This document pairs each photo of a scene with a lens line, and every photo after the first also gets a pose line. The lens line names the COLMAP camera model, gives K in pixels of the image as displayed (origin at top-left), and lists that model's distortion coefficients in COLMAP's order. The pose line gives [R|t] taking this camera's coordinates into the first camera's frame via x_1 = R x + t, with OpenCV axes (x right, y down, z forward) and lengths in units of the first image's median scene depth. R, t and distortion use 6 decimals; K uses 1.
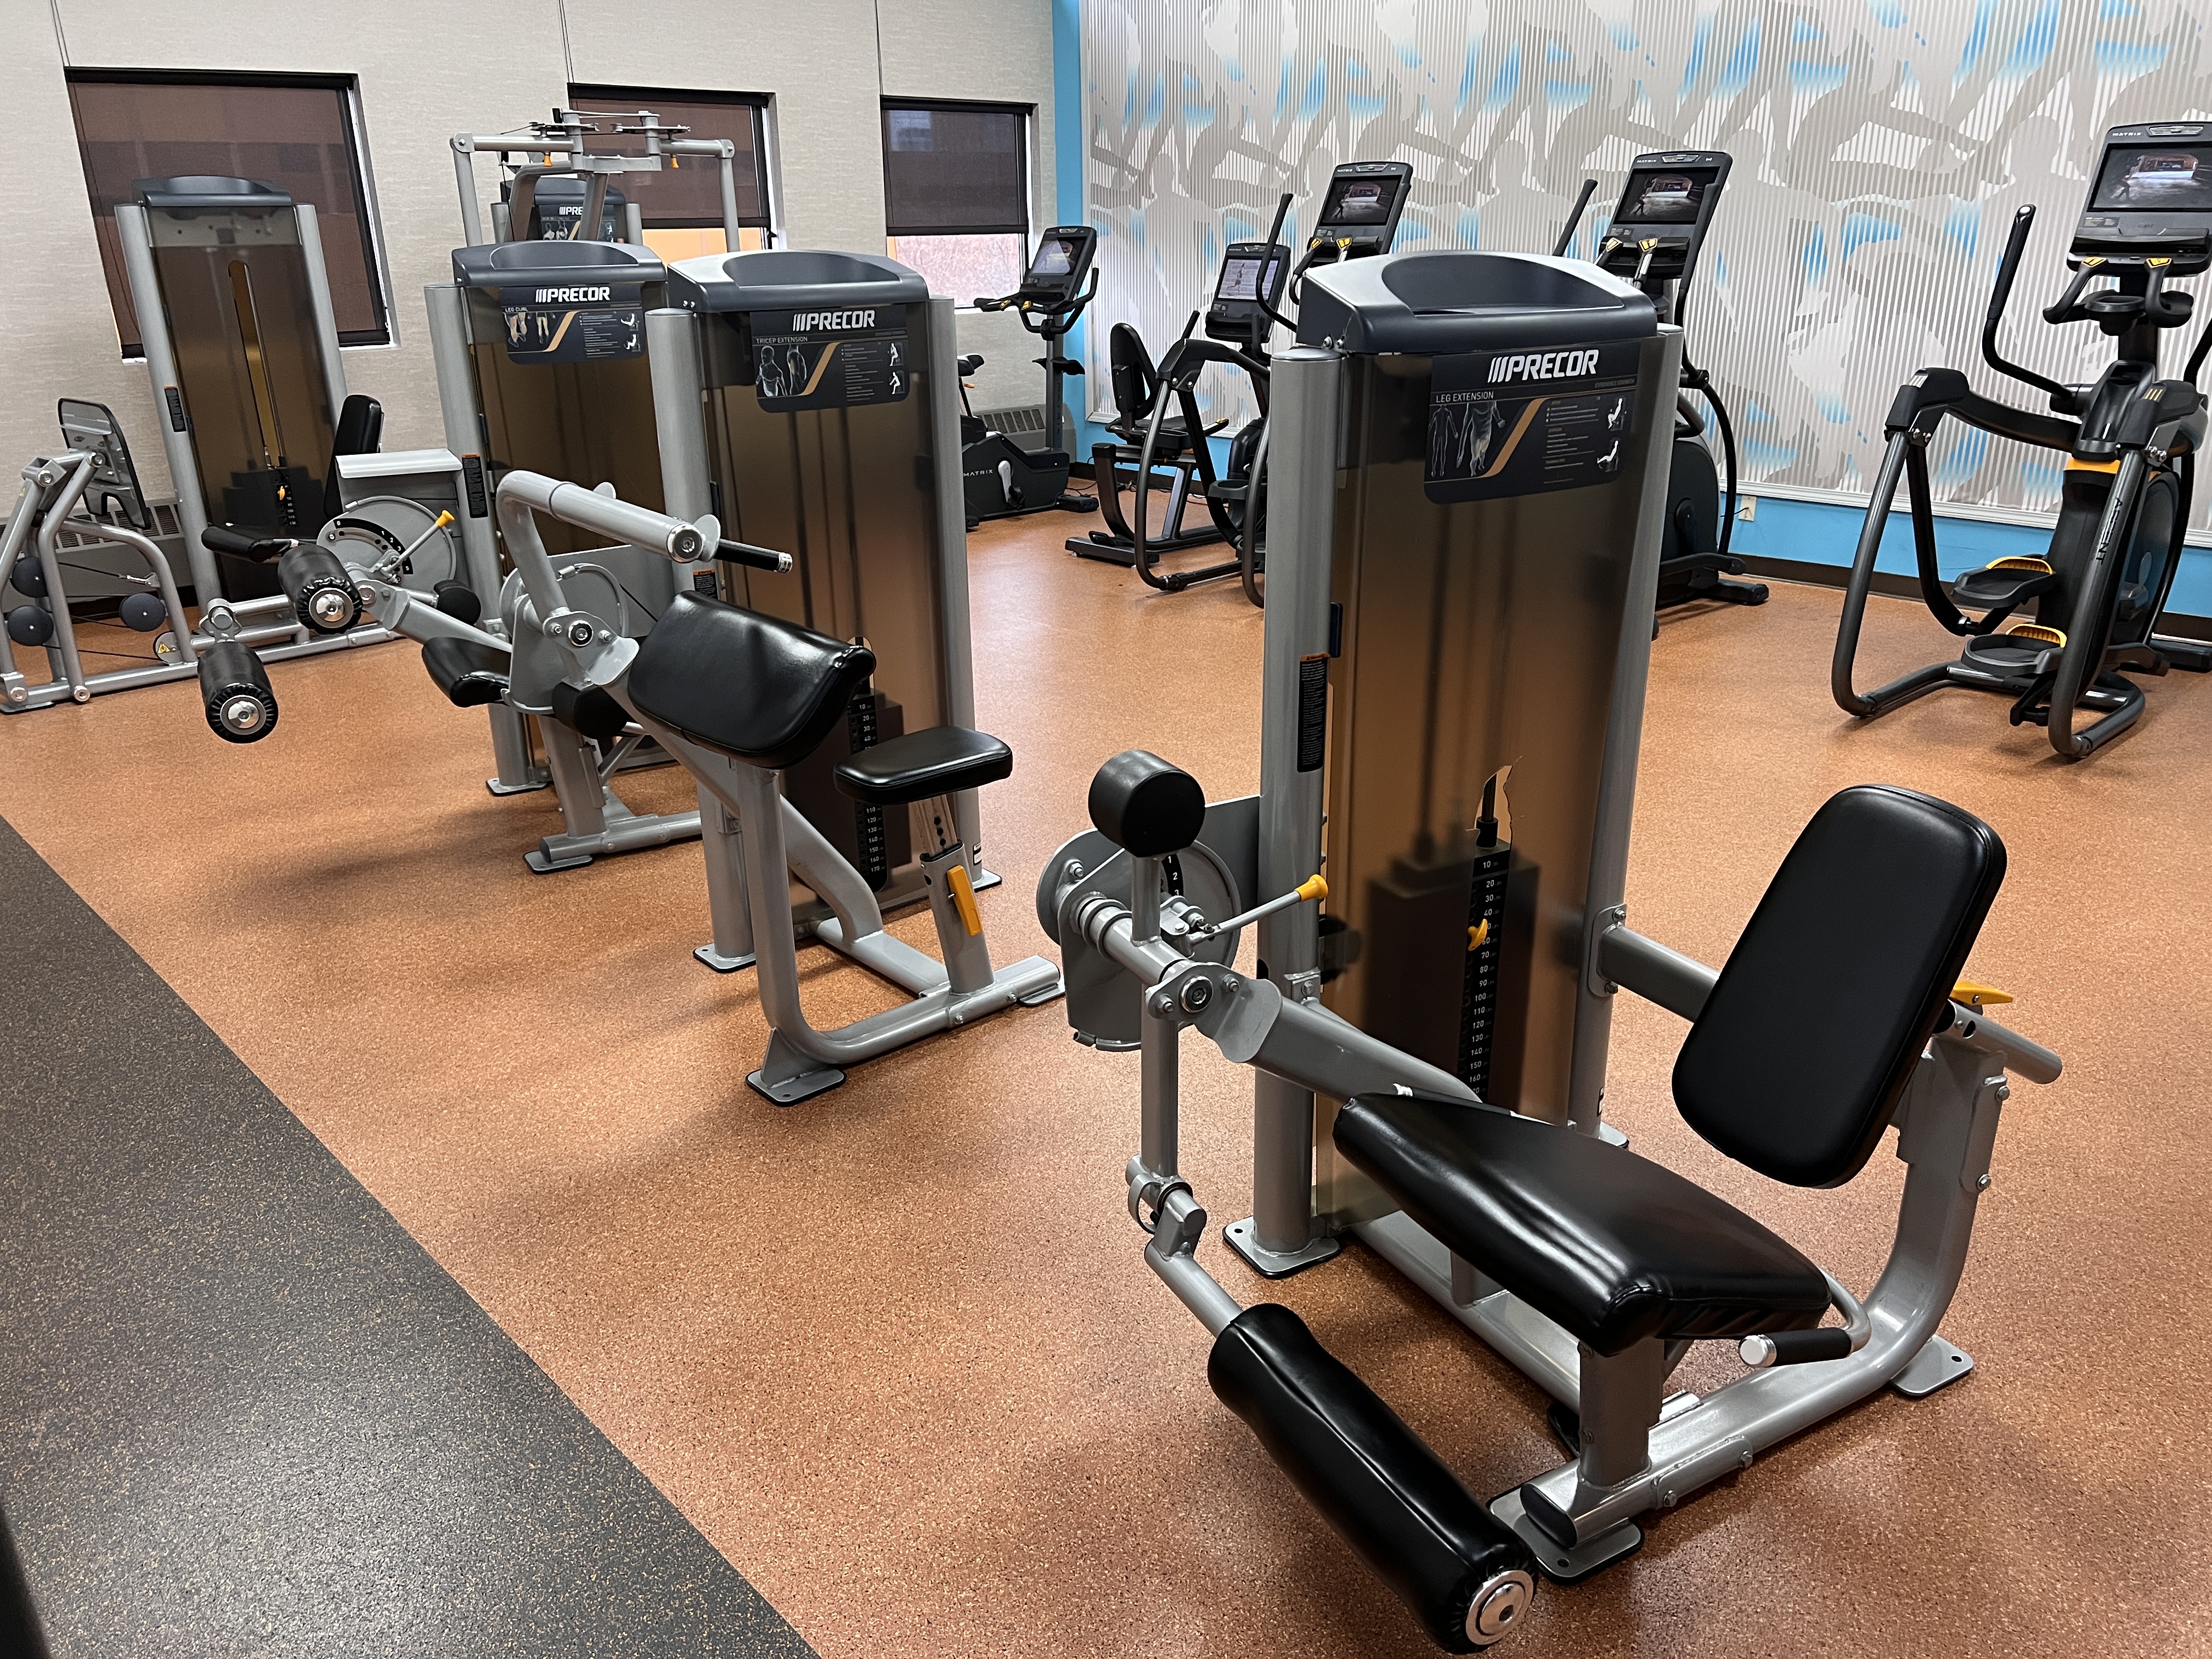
lens RADIAL K [[1681.7, 0, 1091.8], [0, 1681.7, 825.7], [0, 0, 1]] dist [0.047259, -0.018139]
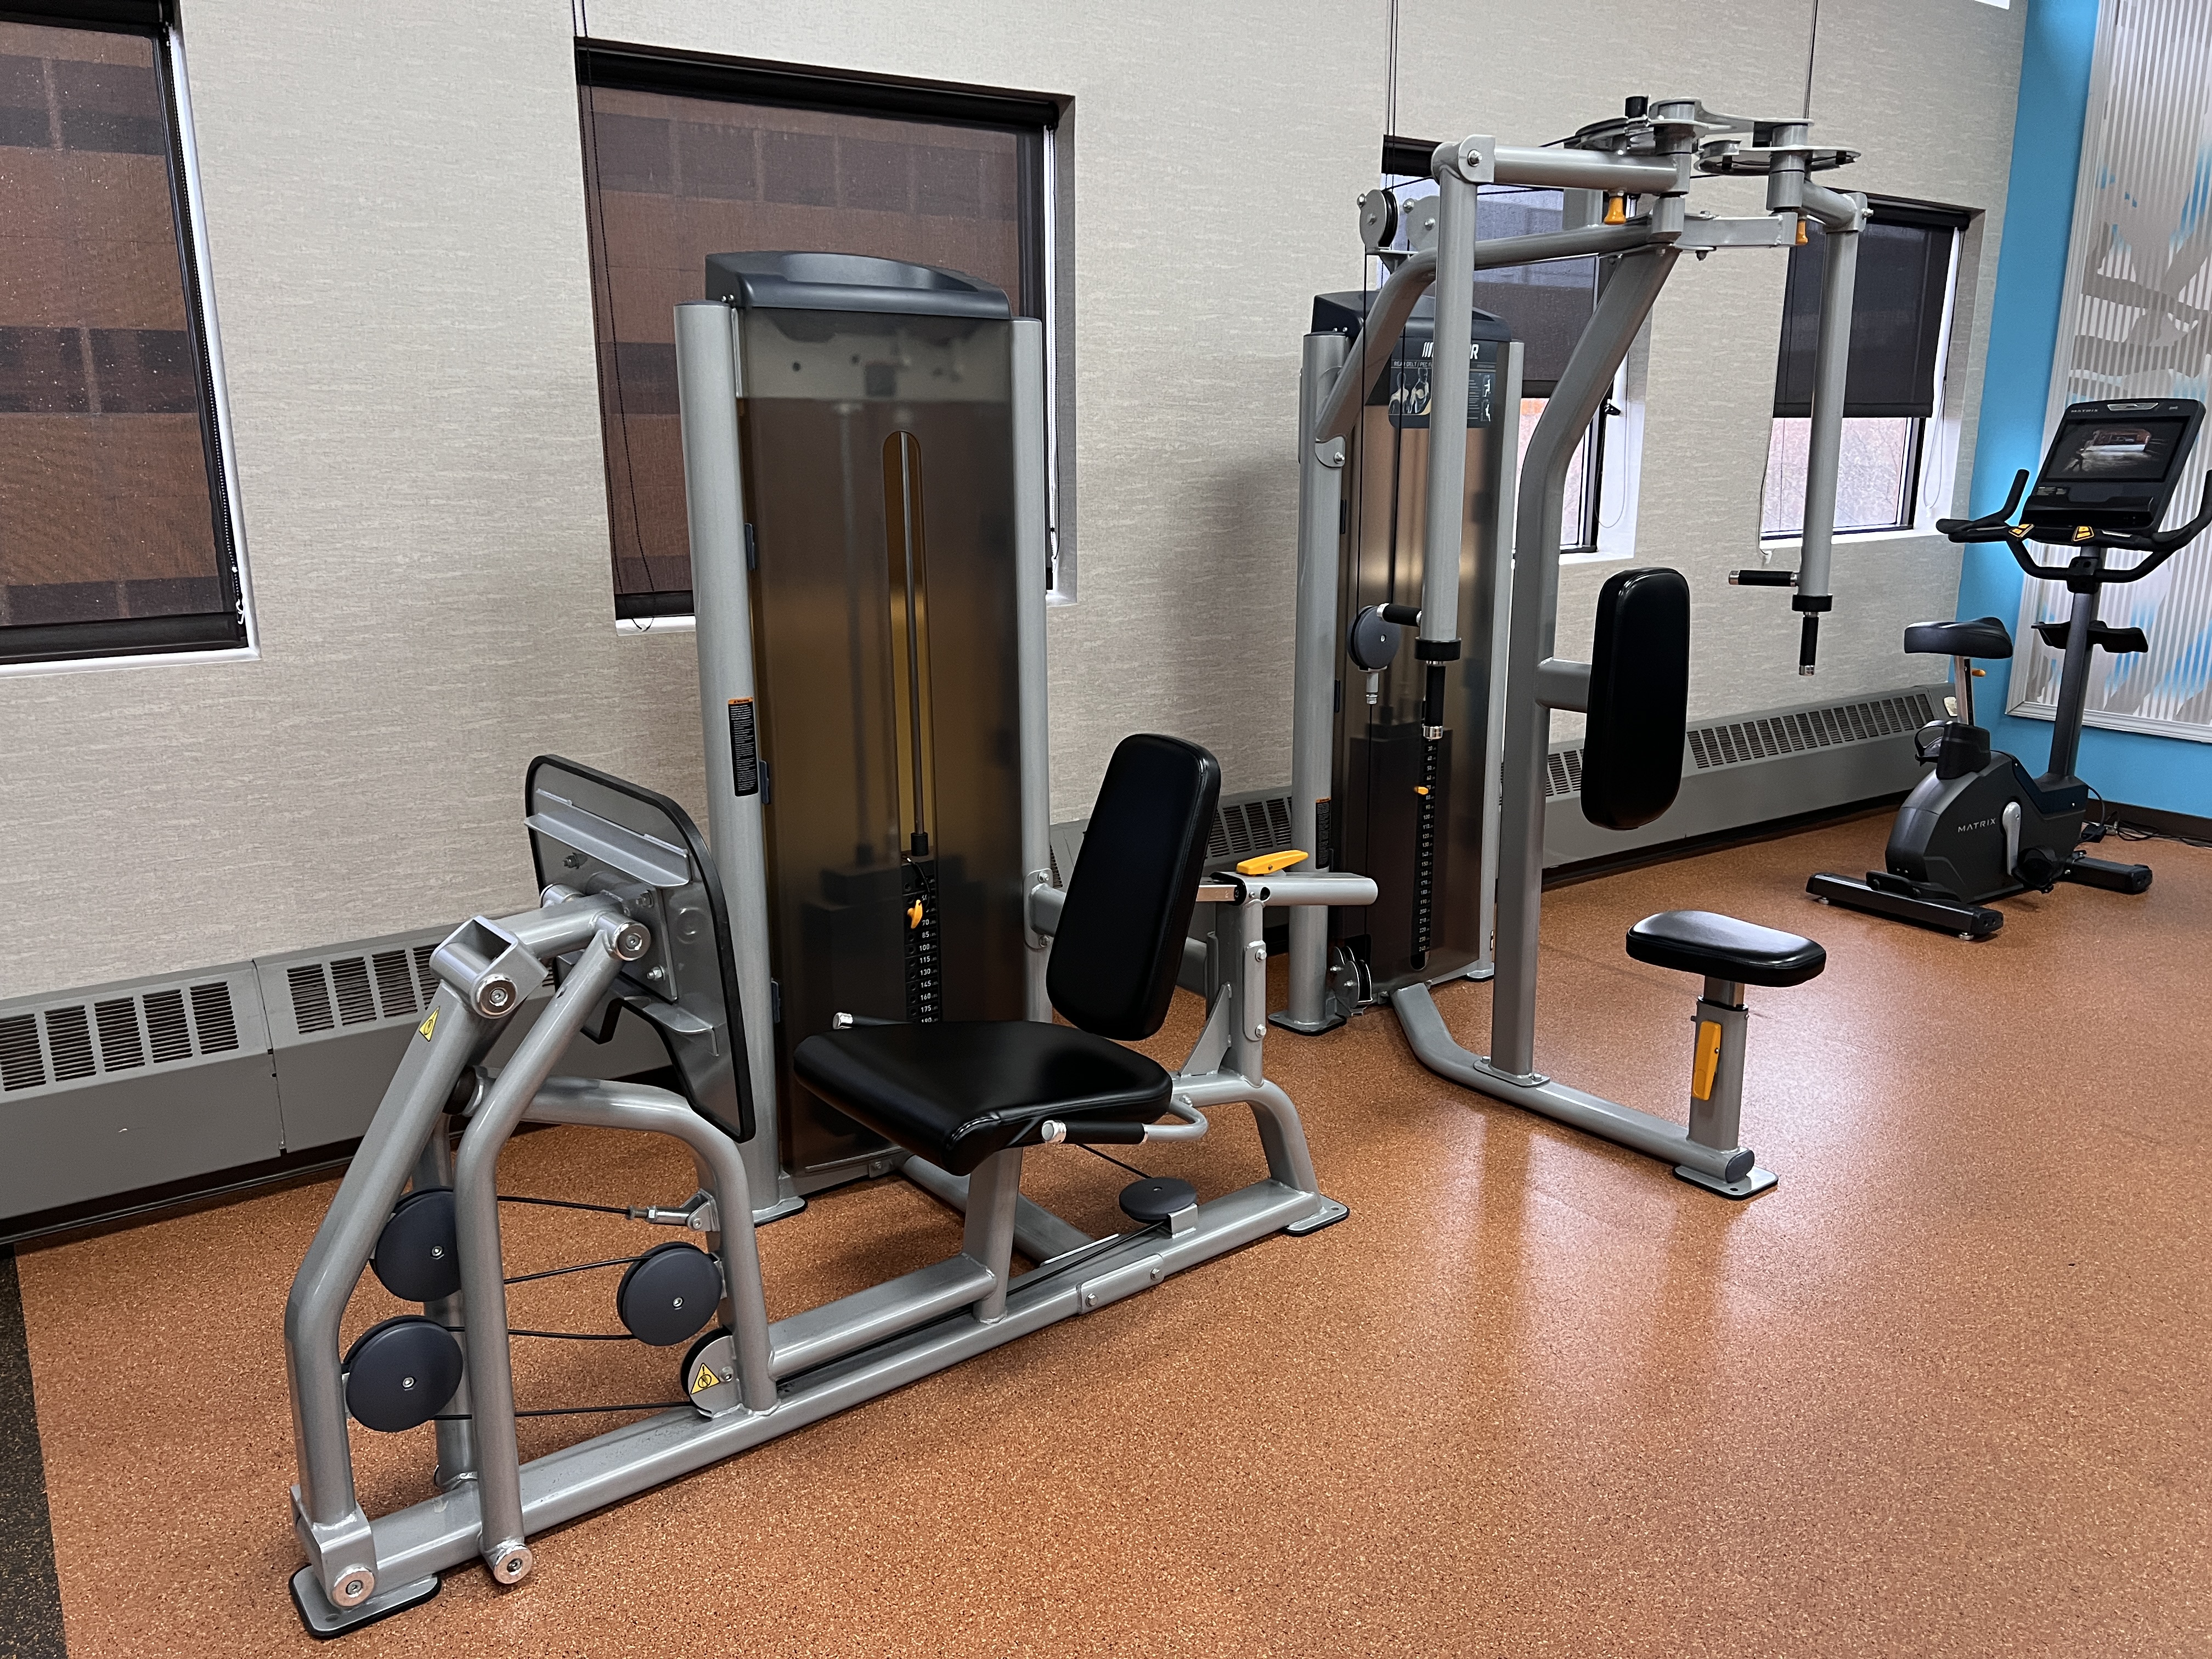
lens RADIAL K [[1681.7, 0, 1114.0], [0, 1681.7, 829.5], [0, 0, 1]] dist [0.047259, -0.018139]
pose [[0.990740, 0.047187, -0.127306, -0.375811], [-0.061038, 0.992362, -0.107197, -0.177699], [0.121276, 0.113975, 0.986054, 0.565289]]
